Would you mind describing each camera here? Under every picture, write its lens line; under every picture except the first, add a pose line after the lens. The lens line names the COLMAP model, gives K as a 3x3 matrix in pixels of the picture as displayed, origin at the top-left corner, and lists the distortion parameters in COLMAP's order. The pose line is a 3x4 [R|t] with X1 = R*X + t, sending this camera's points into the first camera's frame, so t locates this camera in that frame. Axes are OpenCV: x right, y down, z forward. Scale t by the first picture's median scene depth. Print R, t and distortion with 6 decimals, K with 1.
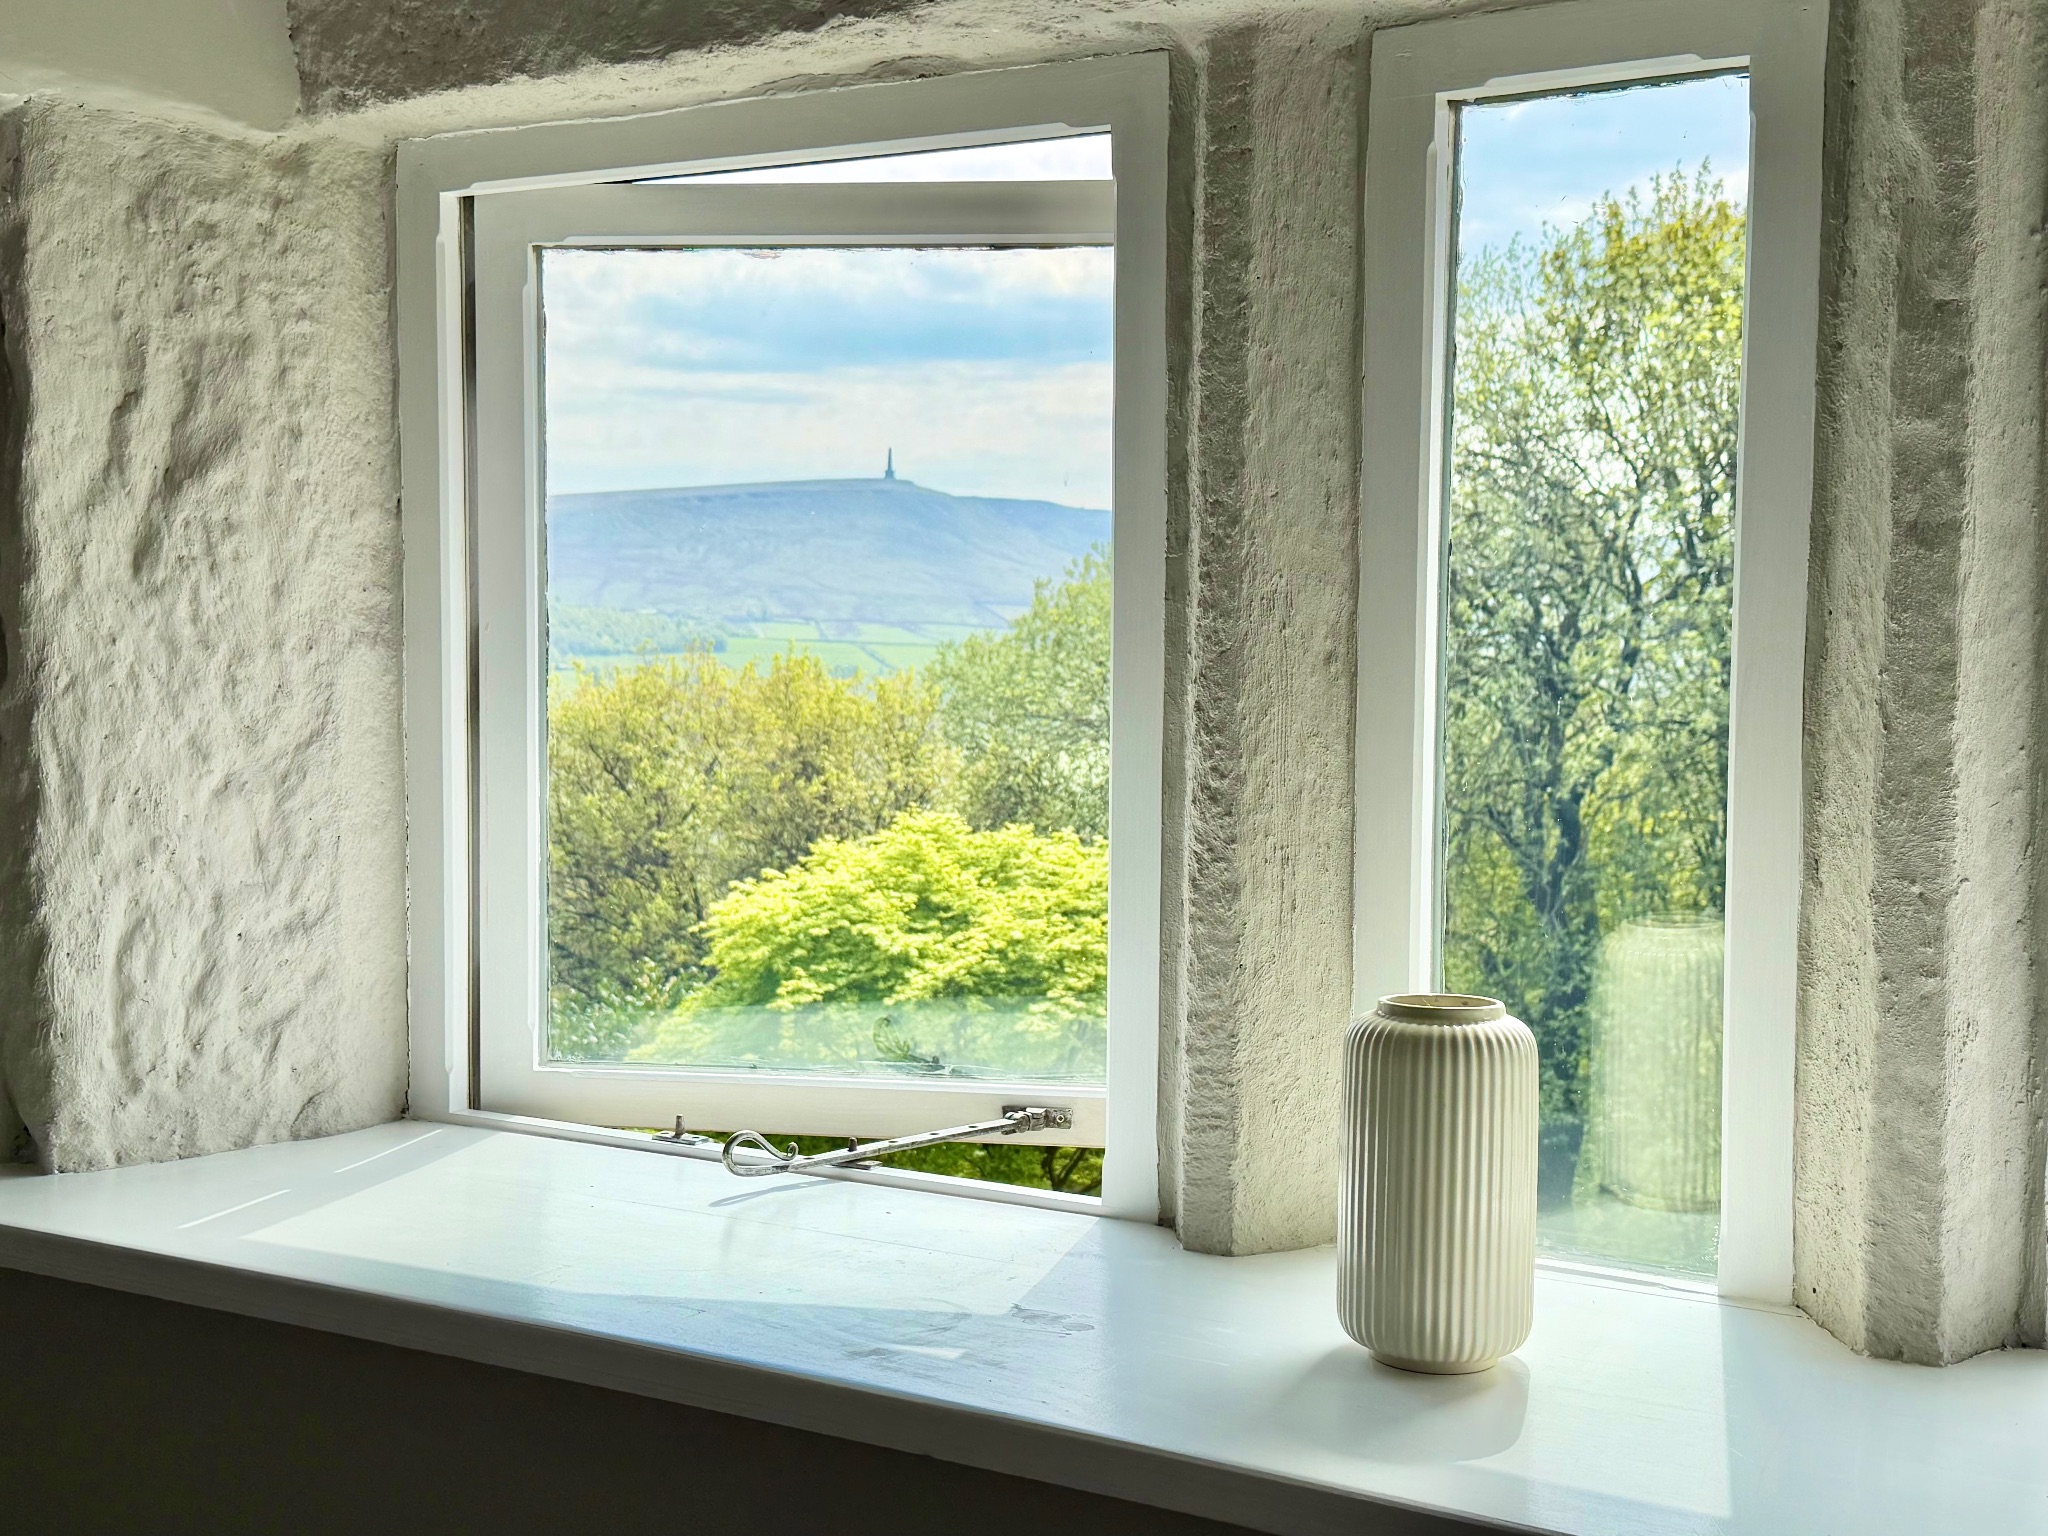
lens RADIAL K [[2501.2, 0, 1024.2], [0, 2501.2, 771.7], [0, 0, 1]] dist [0.092249, 0.000000]
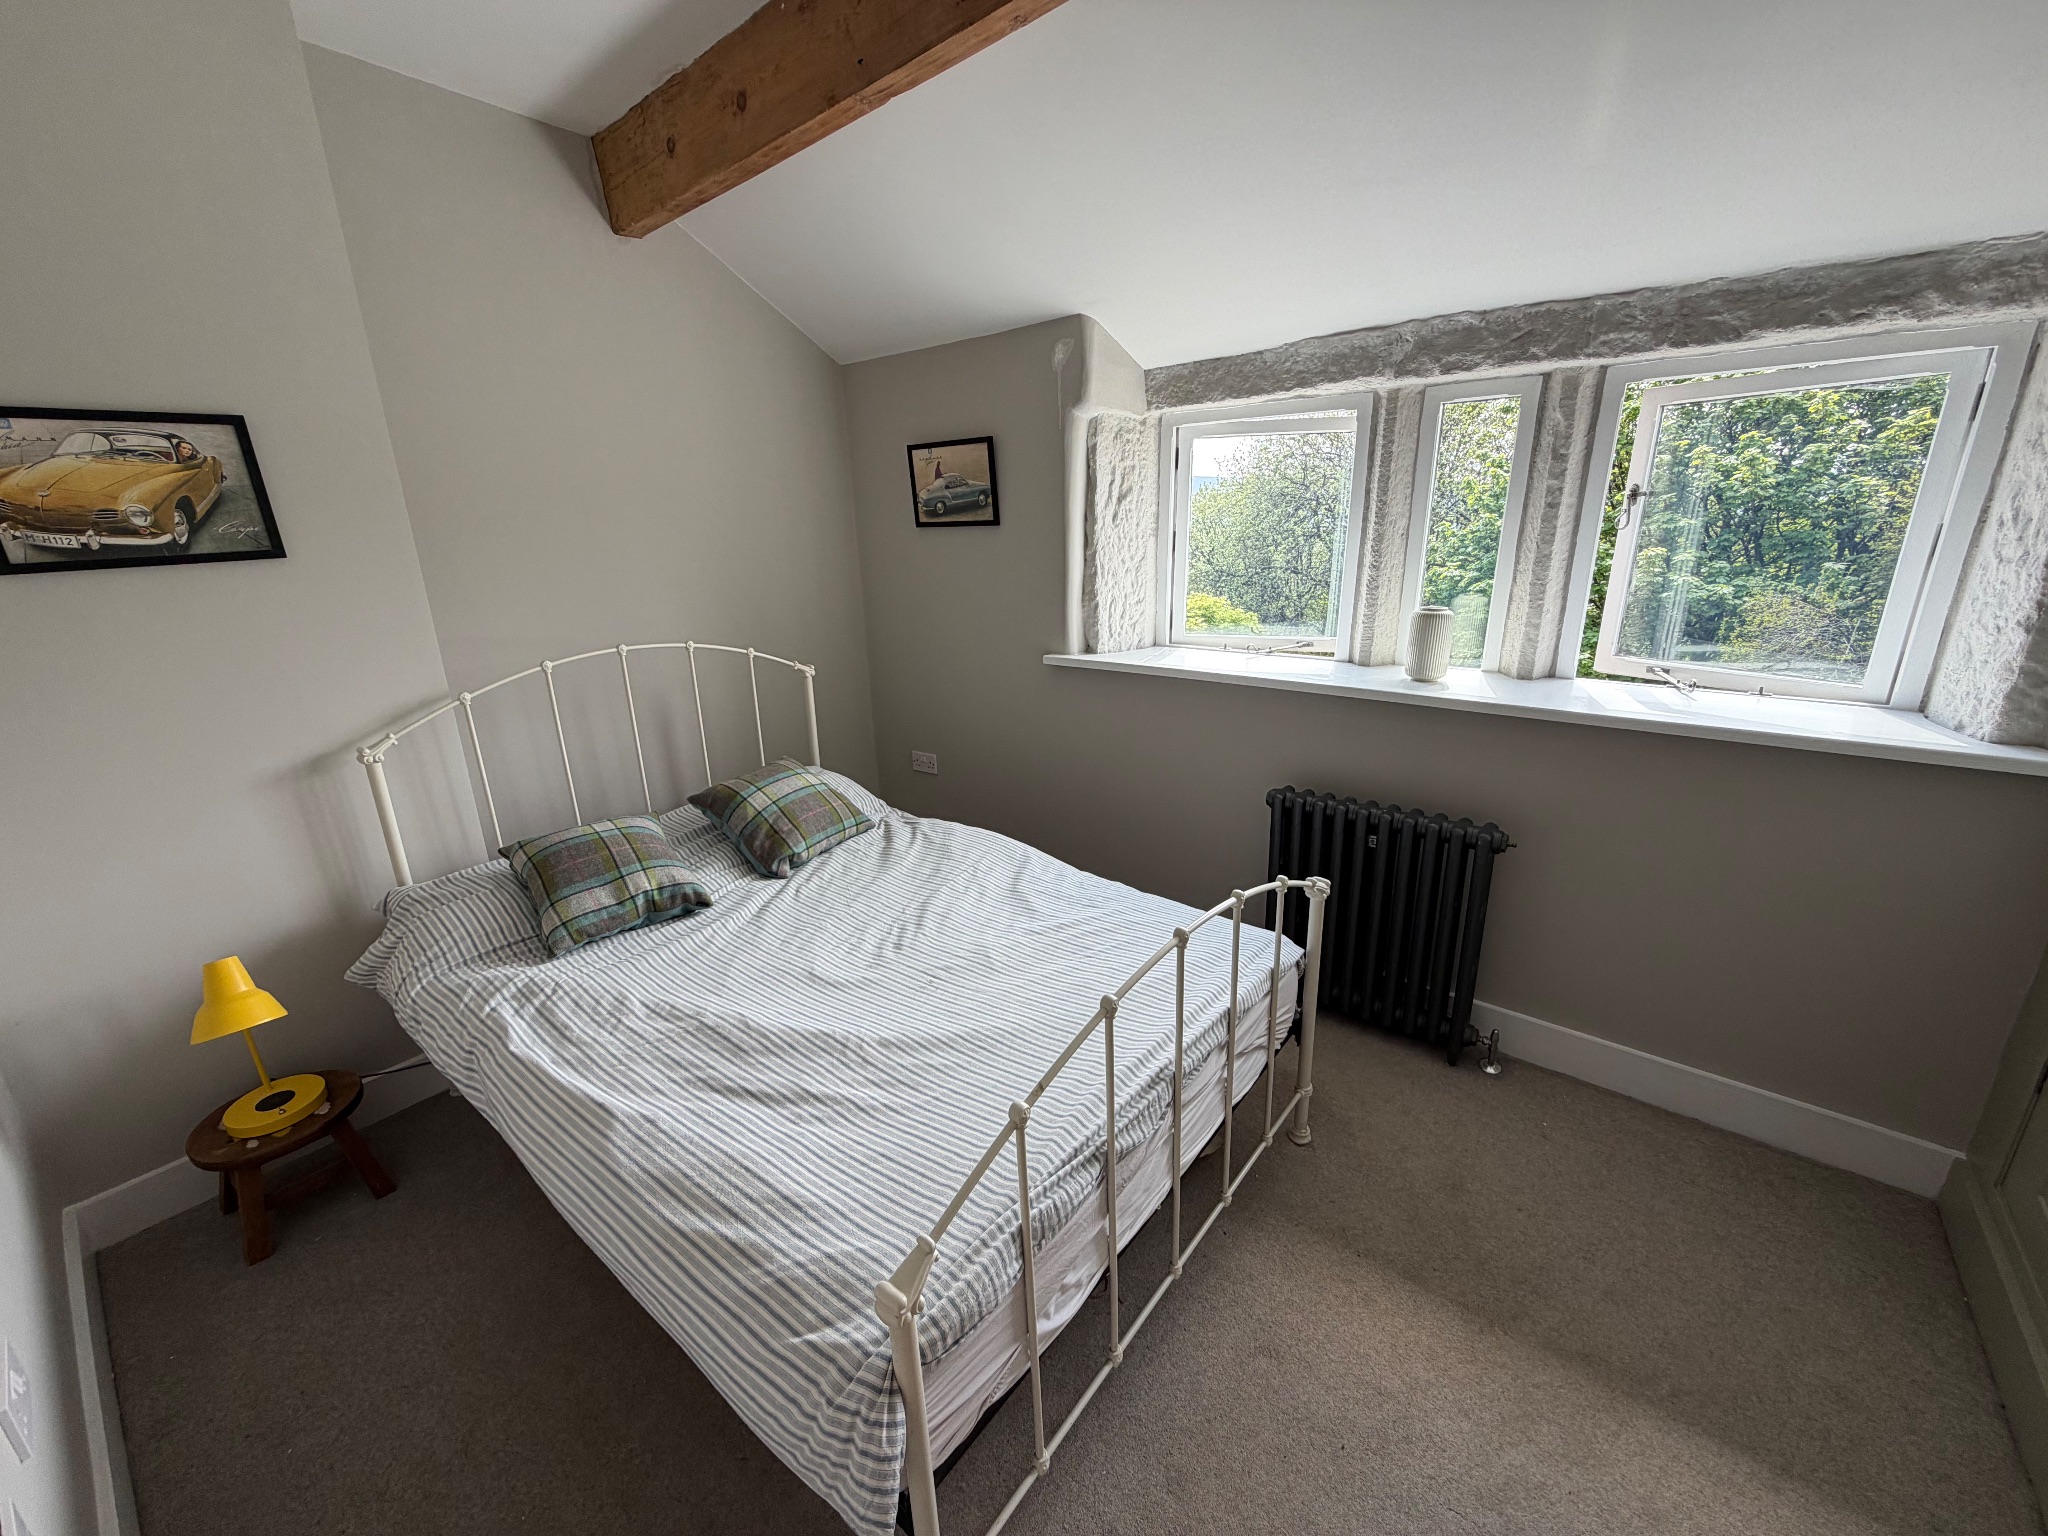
lens RADIAL K [[818.1, 0, 1024.8], [0, 818.1, 768.2], [0, 0, 1]] dist [0.001693, 0.000198]
pose [[0.989324, 0.015843, -0.144871, -0.285540], [0.018168, 0.972911, 0.230466, 0.010039], [0.144598, -0.230637, 0.962236, -0.533393]]
